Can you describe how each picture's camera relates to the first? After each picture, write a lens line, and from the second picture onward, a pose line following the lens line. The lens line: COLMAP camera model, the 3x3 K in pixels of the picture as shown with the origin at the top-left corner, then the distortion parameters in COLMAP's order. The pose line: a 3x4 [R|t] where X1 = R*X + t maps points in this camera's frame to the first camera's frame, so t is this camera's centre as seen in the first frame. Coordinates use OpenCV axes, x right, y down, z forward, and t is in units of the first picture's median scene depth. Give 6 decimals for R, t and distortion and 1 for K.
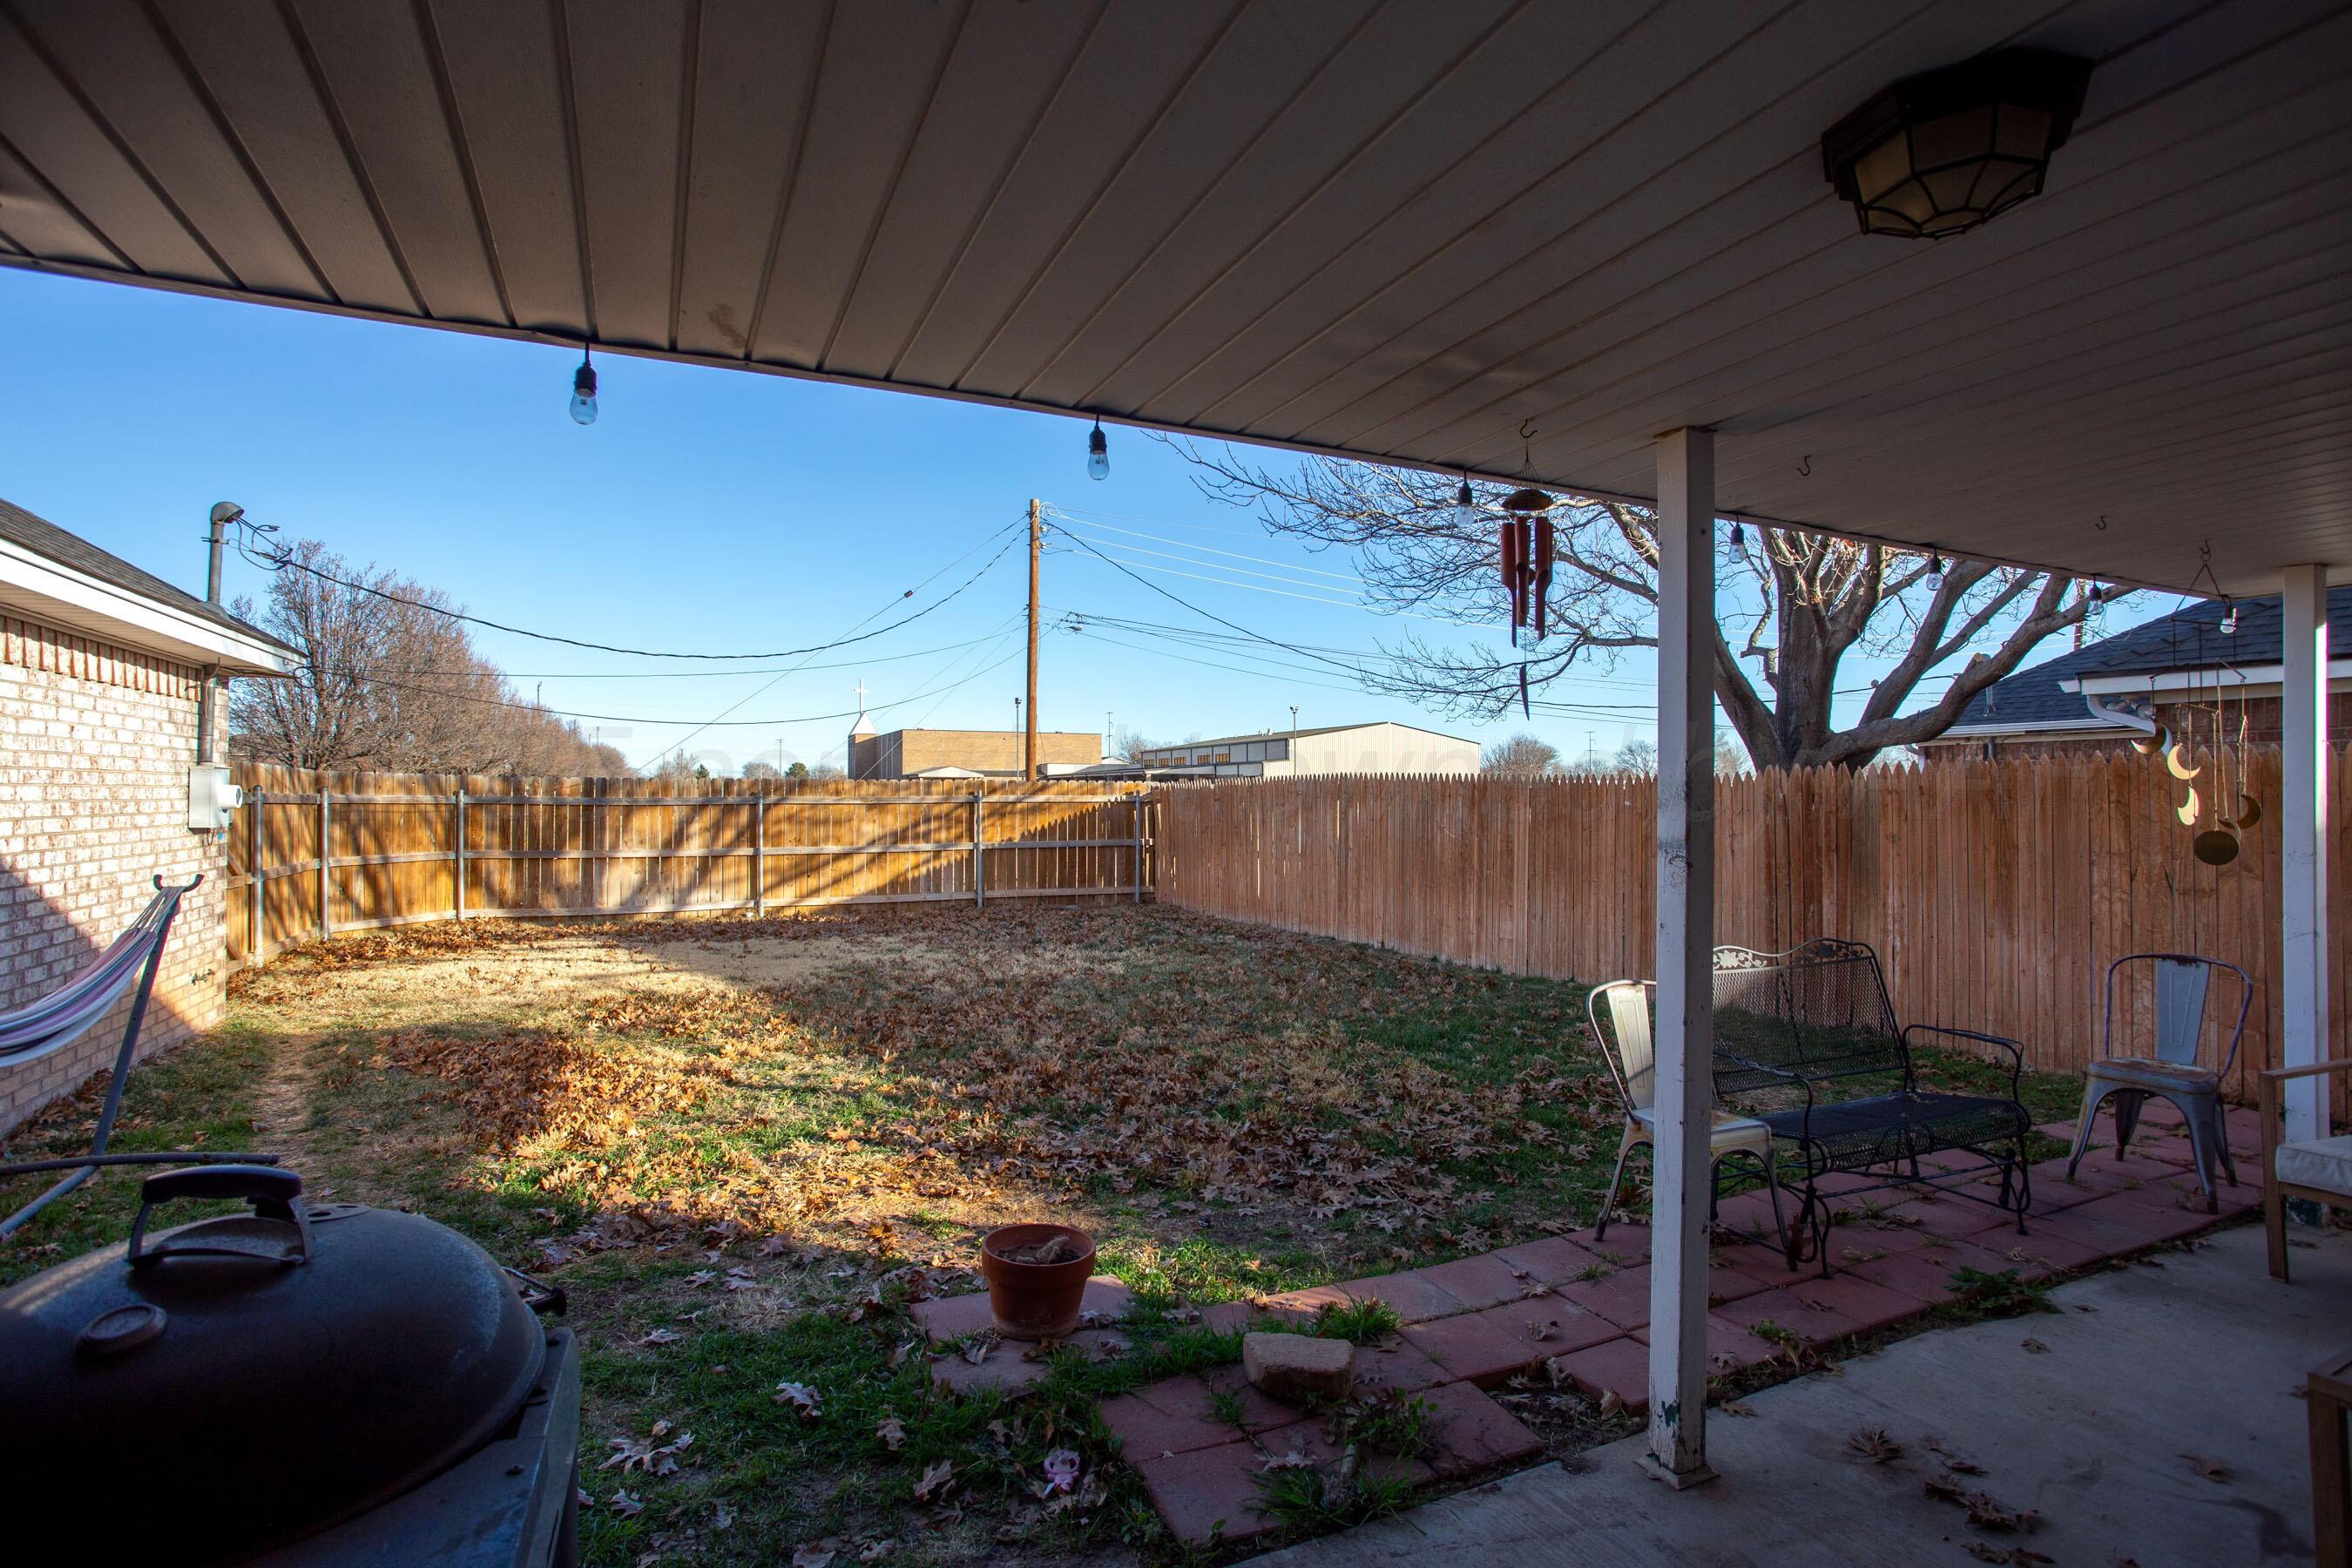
lens RADIAL K [[1163.9, 0, 1186.5], [0, 1163.9, 780.9], [0, 0, 1]] dist [-0.061124, 0.029113]
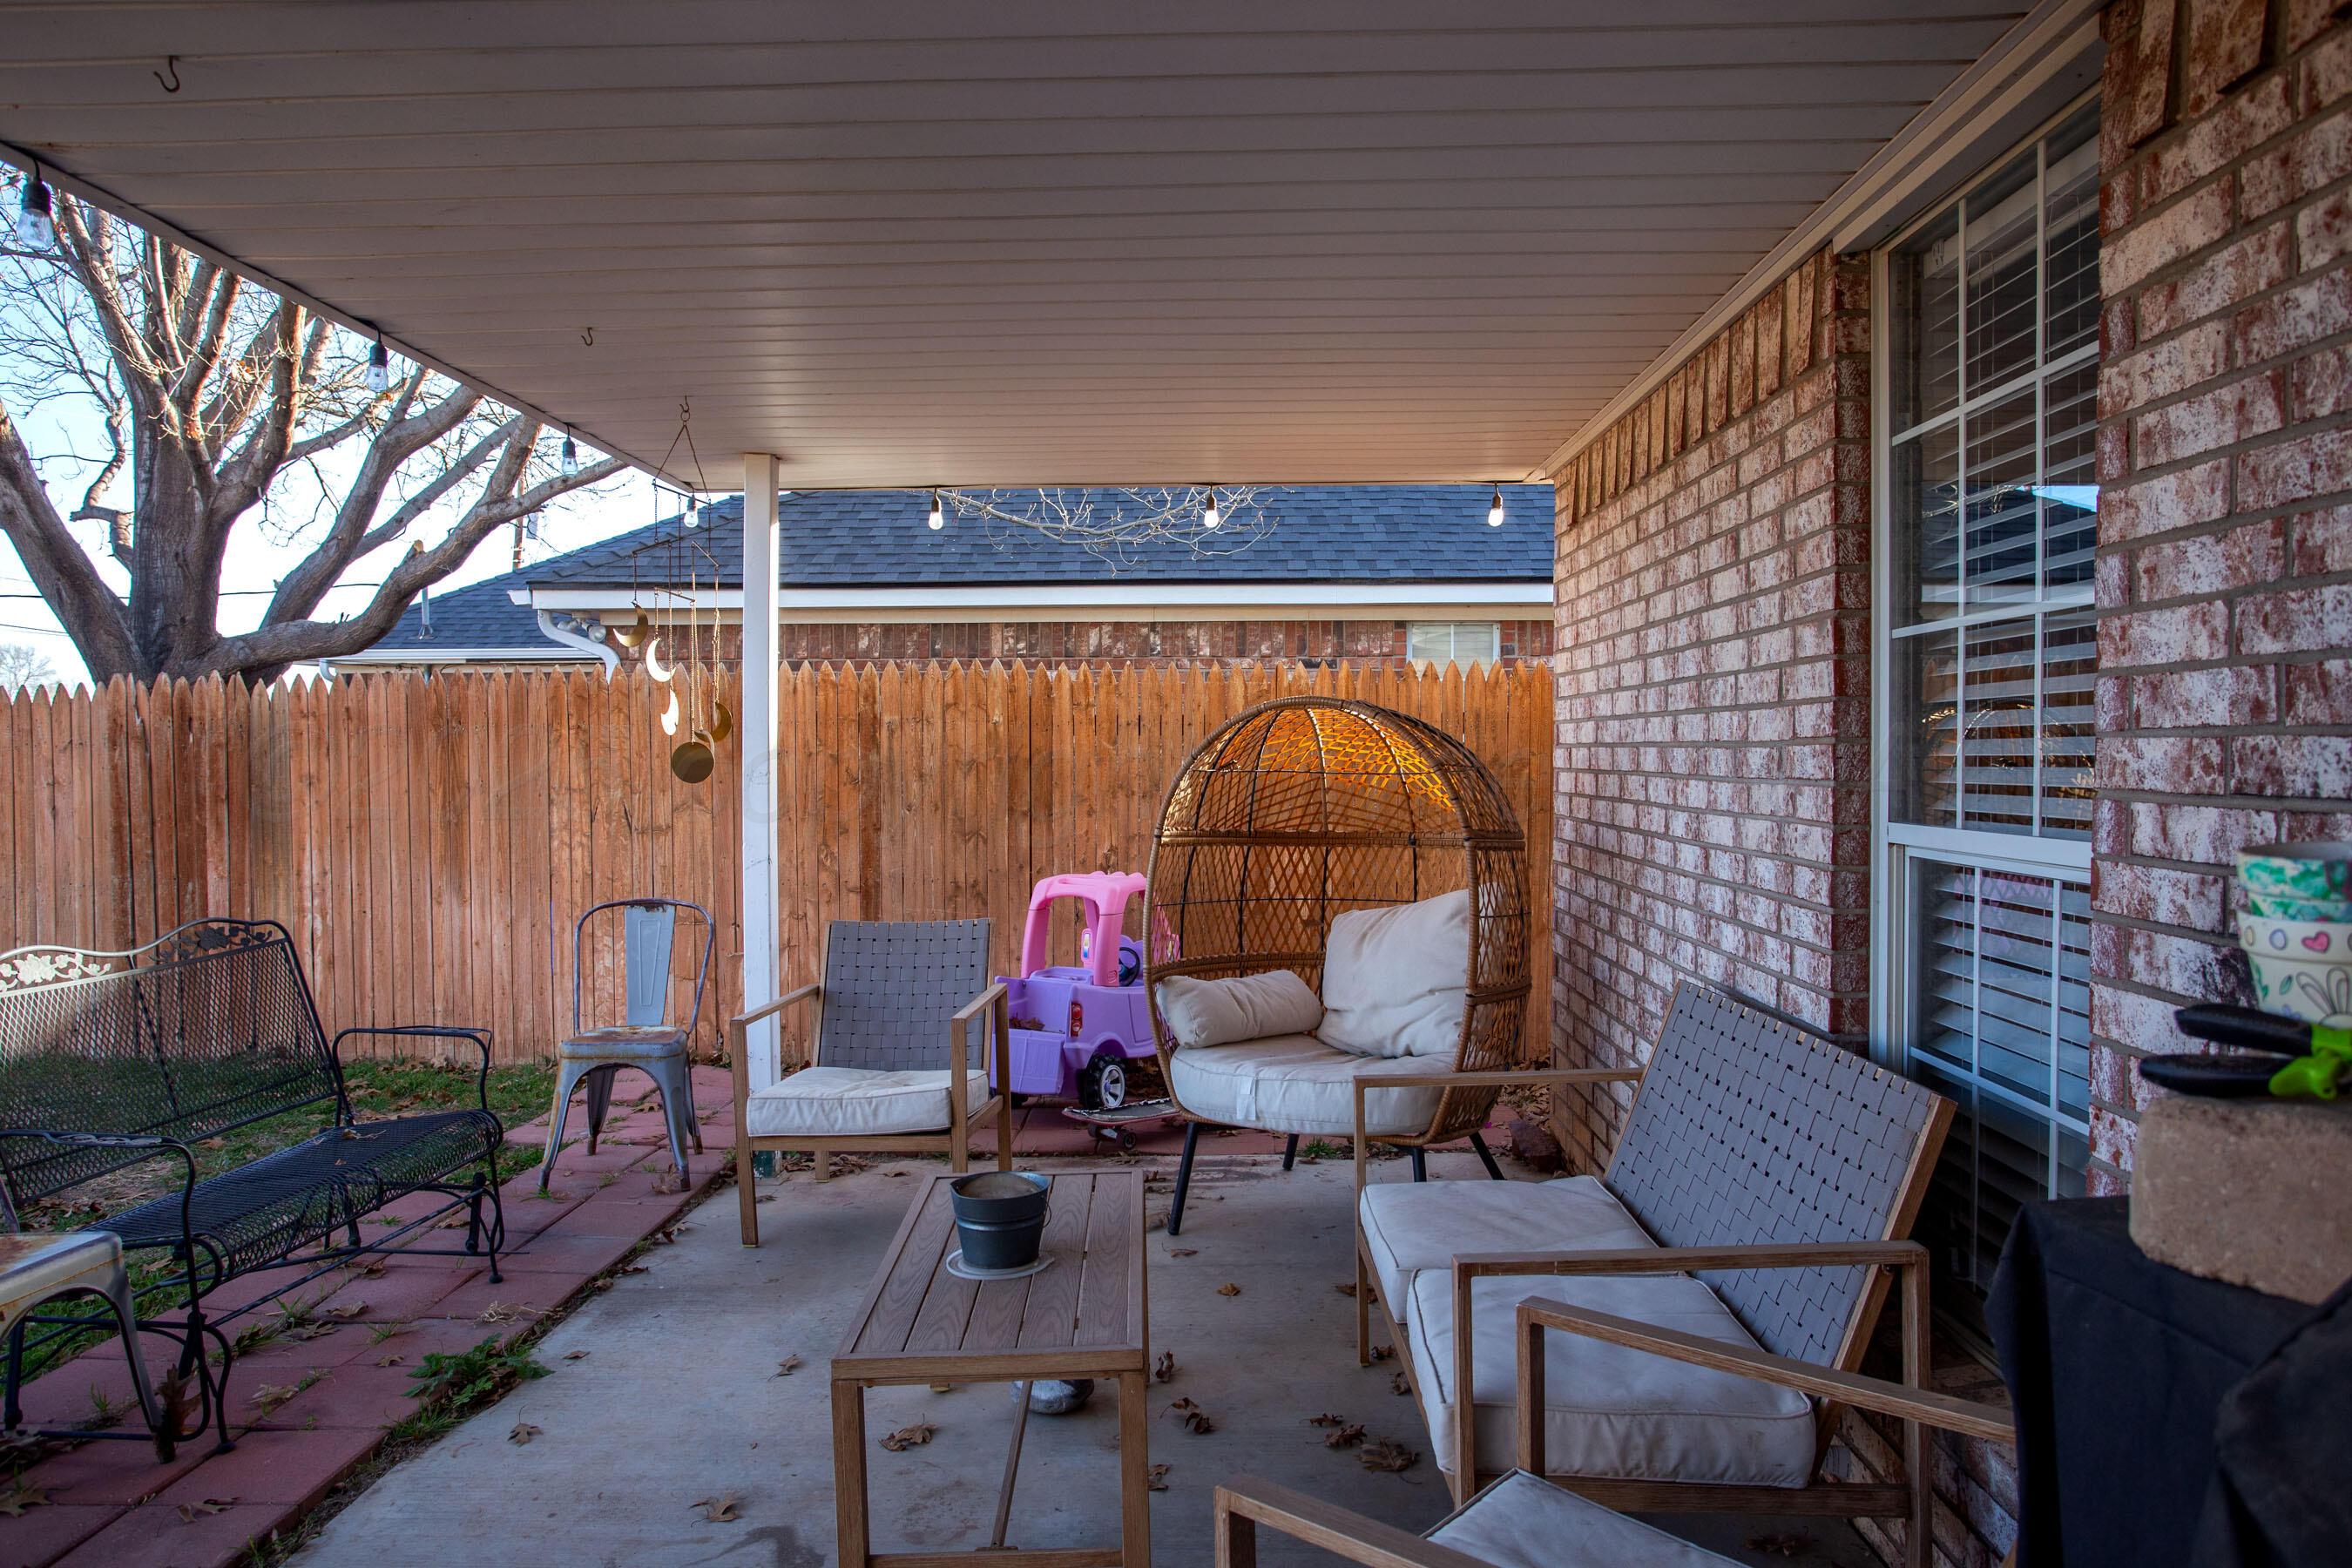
lens RADIAL K [[1488.3, 0, 1176.0], [0, 1488.3, 784.0], [0, 0, 1]] dist [-0.066354, 0.055498]
pose [[0.460040, -0.019962, 0.887674, 0.063040], [-0.008722, 0.999597, 0.026999, 0.027830], [-0.887855, -0.020163, 0.459681, 0.111869]]
